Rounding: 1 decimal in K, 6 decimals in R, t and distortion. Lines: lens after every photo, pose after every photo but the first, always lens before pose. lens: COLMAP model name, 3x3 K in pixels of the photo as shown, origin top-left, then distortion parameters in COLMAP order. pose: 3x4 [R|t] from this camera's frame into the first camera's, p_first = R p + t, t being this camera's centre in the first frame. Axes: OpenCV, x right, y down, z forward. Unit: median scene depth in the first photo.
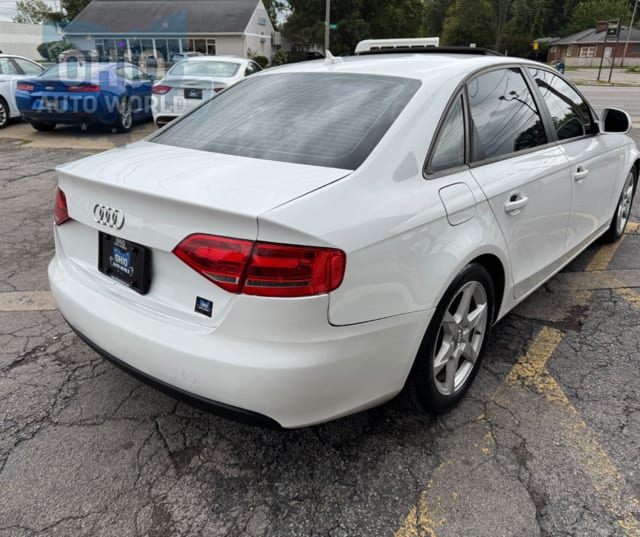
lens RADIAL K [[507.9, 0, 320.1], [0, 507.9, 270.4], [0, 0, 1]] dist [0.027946, -0.035294]
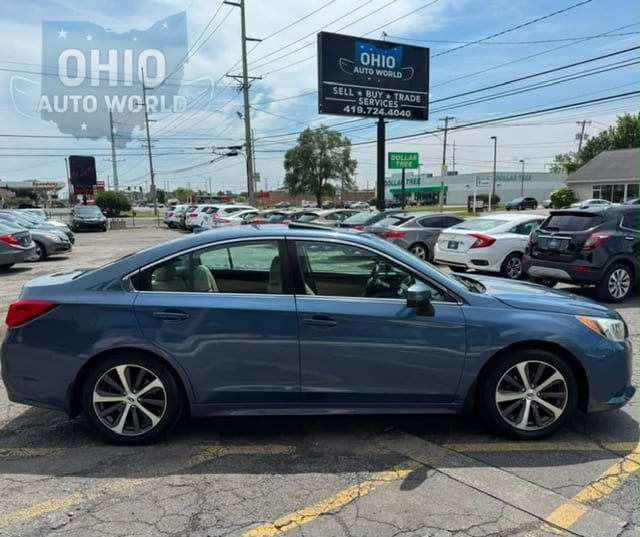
lens RADIAL K [[511.5, 0, 337.8], [0, 511.5, 280.2], [0, 0, 1]] dist [0.031589, -0.044613]
pose [[0.603373, 0.109205, -0.789946, 0.128821], [-0.291063, 0.952399, -0.090655, -0.017454], [0.742444, 0.284623, 0.606437, 0.017780]]
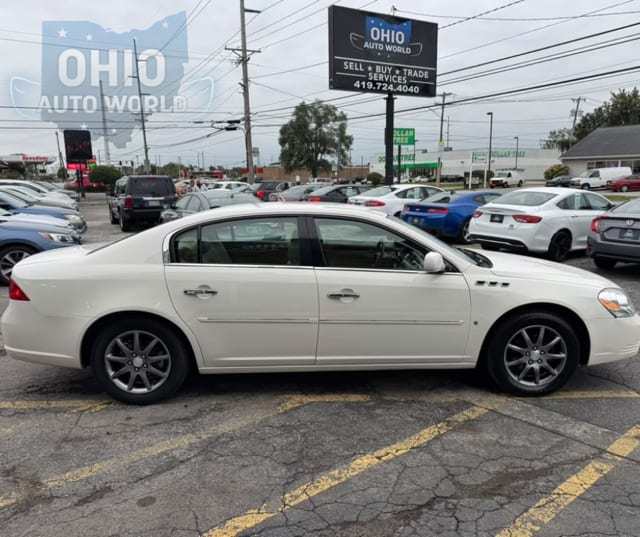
lens RADIAL K [[511.5, 0, 340.8], [0, 511.5, 277.3], [0, 0, 1]] dist [0.031589, -0.044613]
pose [[0.622524, 0.140566, -0.769873, 0.126408], [-0.289026, 0.955486, -0.059252, -0.008590], [0.727274, 0.259400, 0.635440, -0.002520]]
